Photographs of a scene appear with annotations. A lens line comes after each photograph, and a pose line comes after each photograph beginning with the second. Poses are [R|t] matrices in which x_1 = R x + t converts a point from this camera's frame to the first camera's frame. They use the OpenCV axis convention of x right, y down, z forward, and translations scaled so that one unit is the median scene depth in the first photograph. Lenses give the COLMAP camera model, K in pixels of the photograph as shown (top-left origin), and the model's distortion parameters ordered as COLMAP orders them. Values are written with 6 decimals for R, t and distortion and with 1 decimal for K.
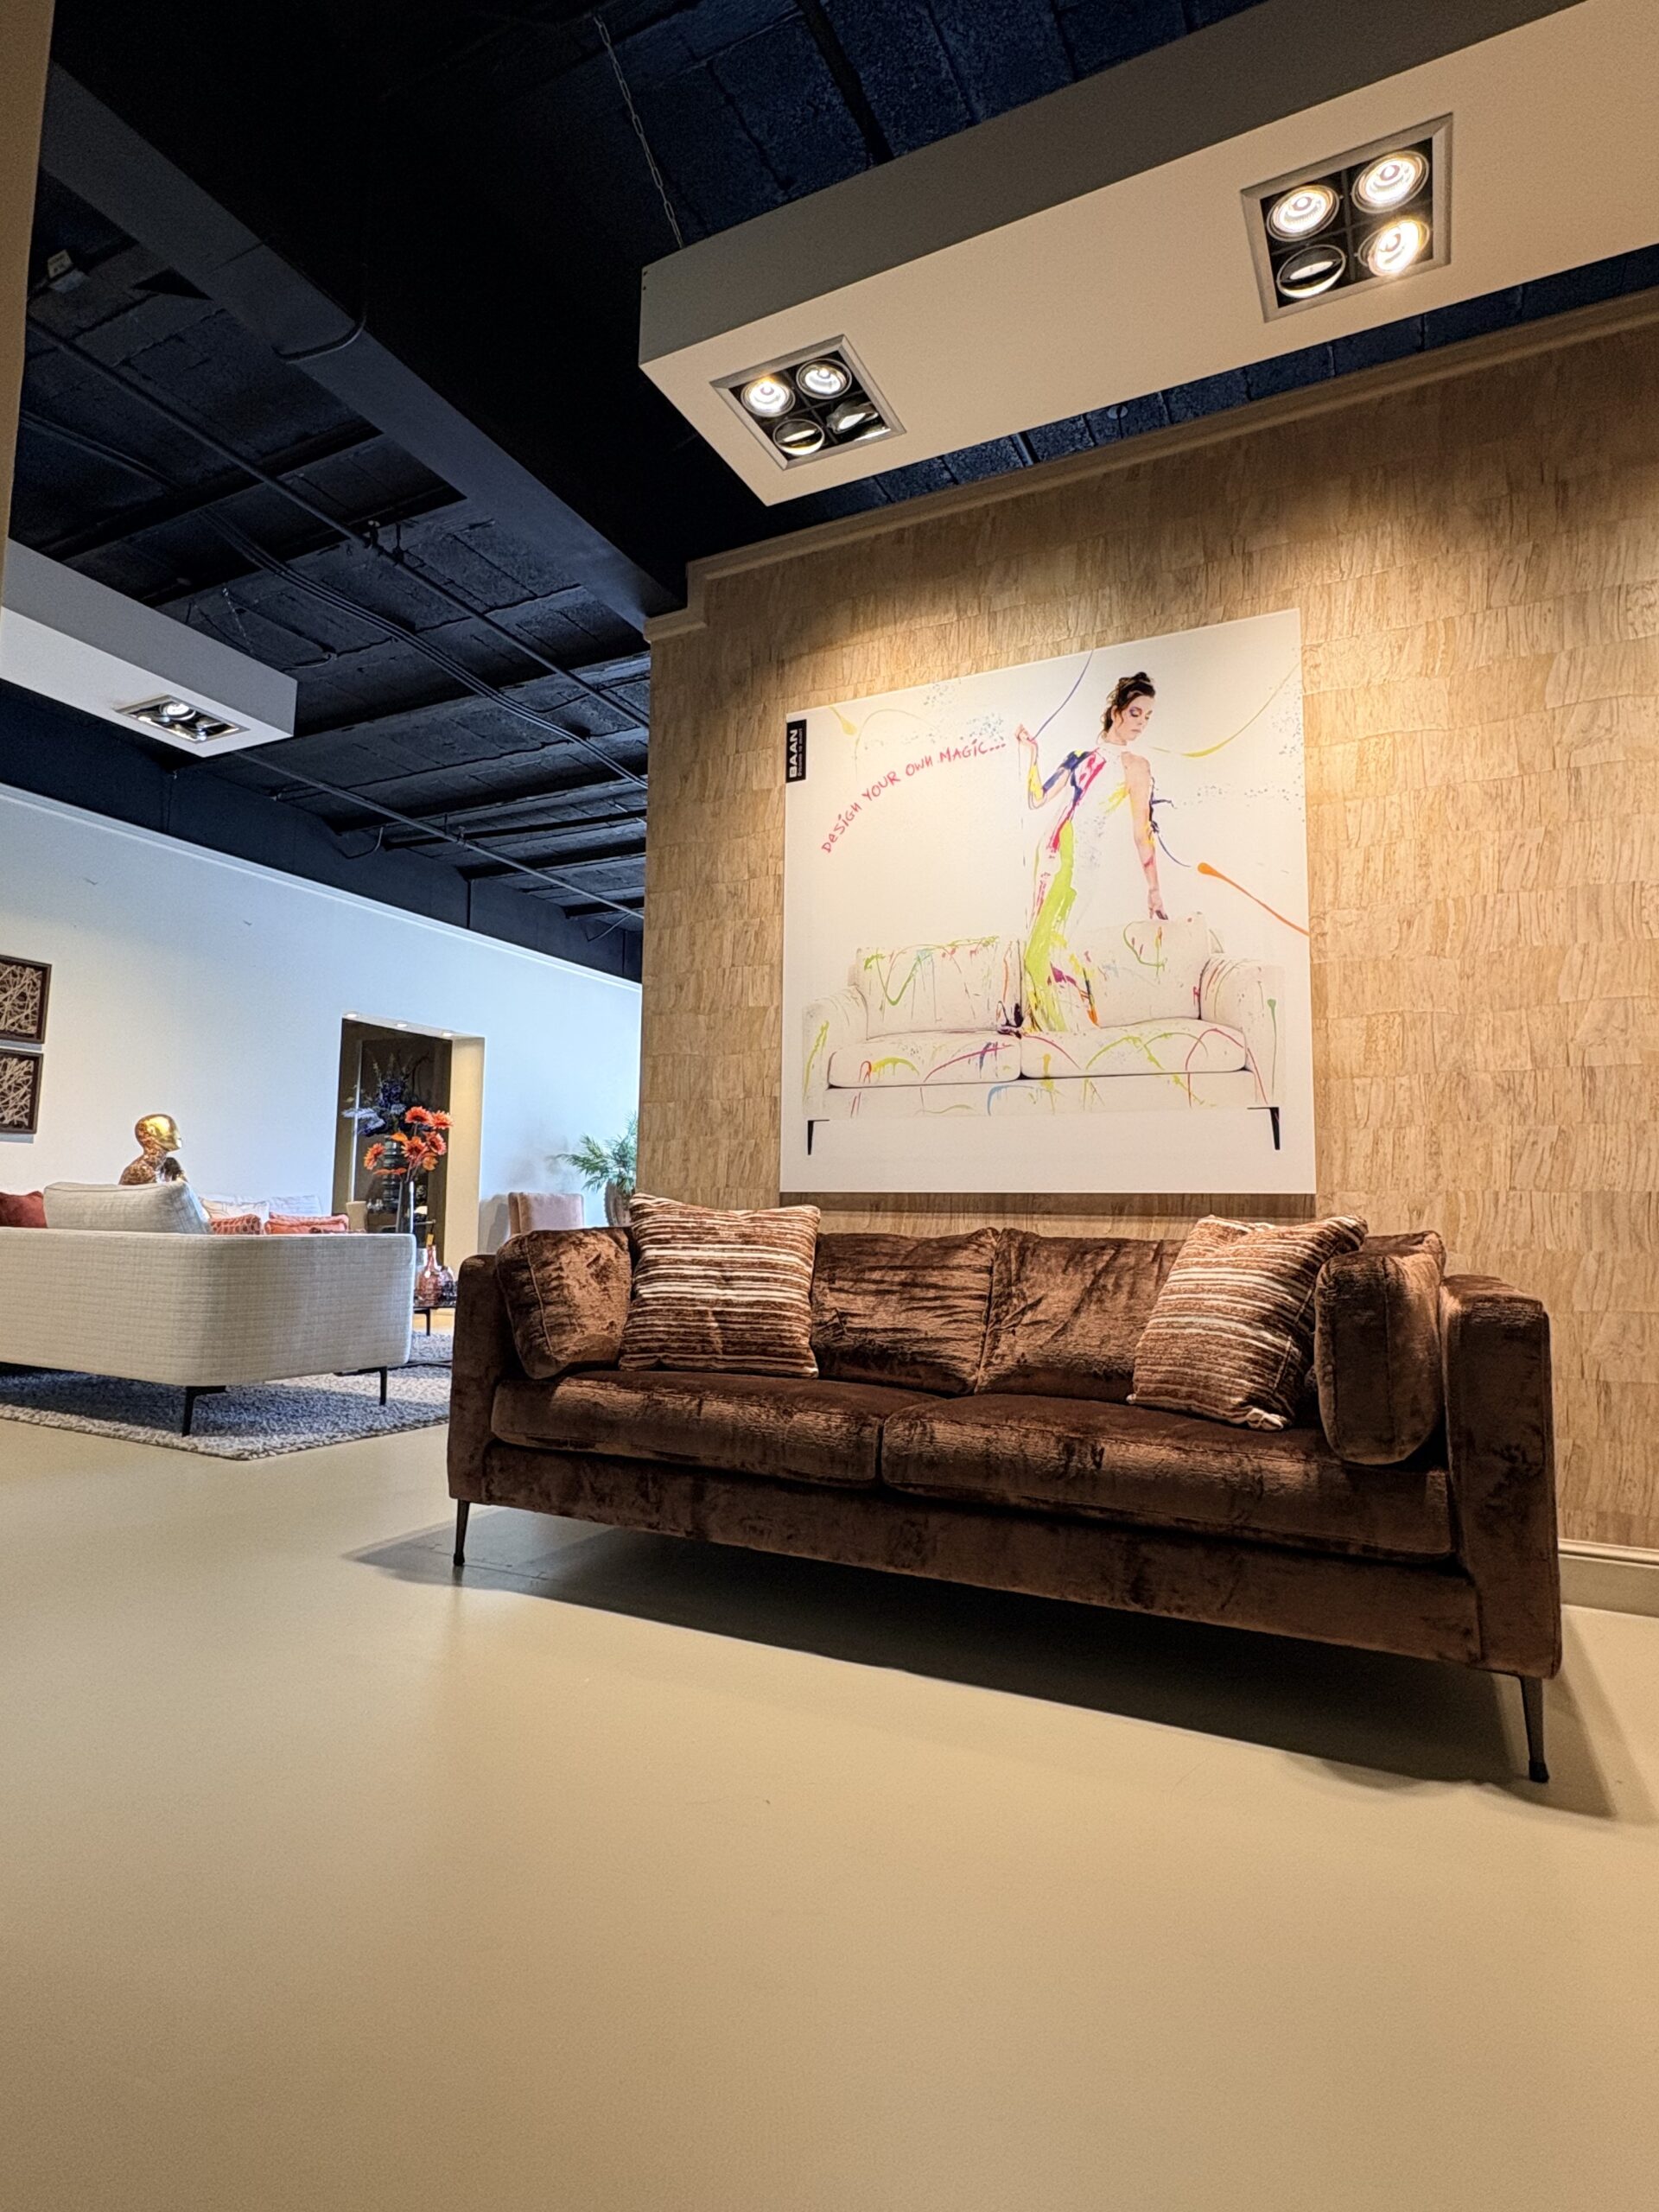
lens RADIAL K [[1134.0, 0, 847.3], [0, 1134.0, 1115.8], [0, 0, 1]] dist [-0.011836, 0.000502]
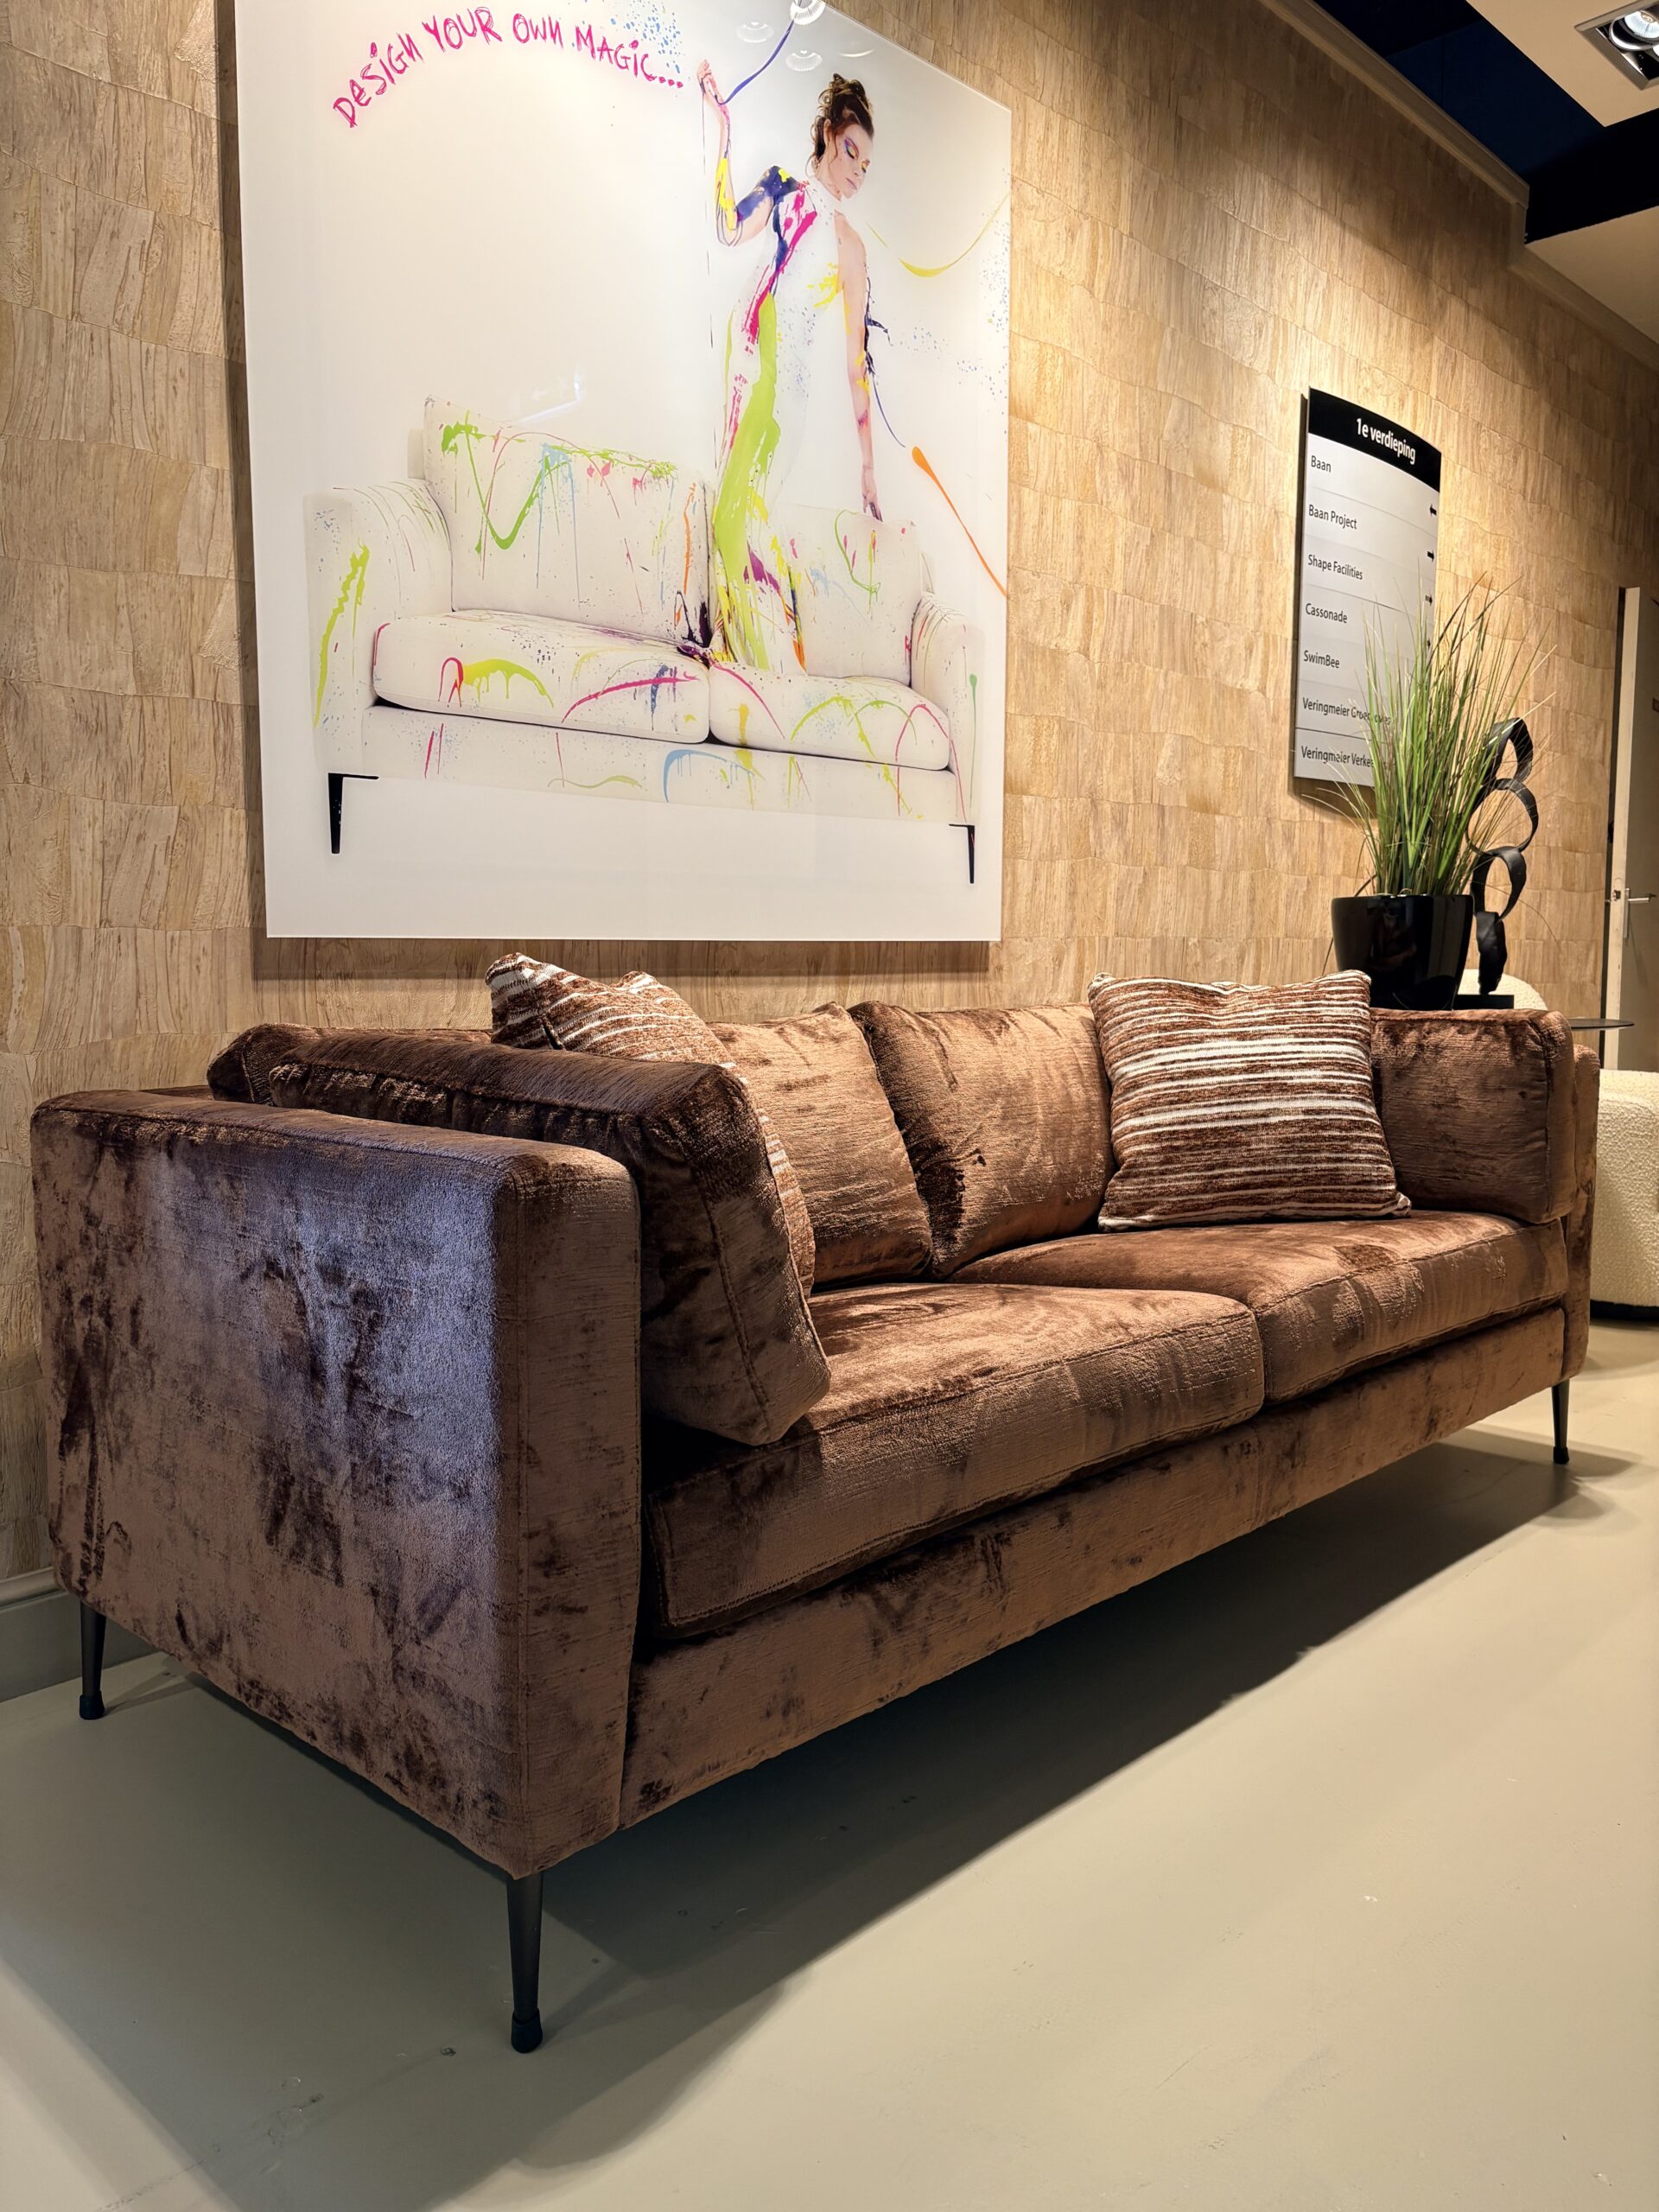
lens RADIAL K [[1673.1, 0, 837.3], [0, 1673.1, 1099.6], [0, 0, 1]] dist [0.041549, -0.044379]
pose [[0.310912, -0.102640, 0.944880, -0.650210], [-0.080438, 0.987743, 0.133765, 0.028169], [-0.947029, -0.117594, 0.298845, 0.663129]]
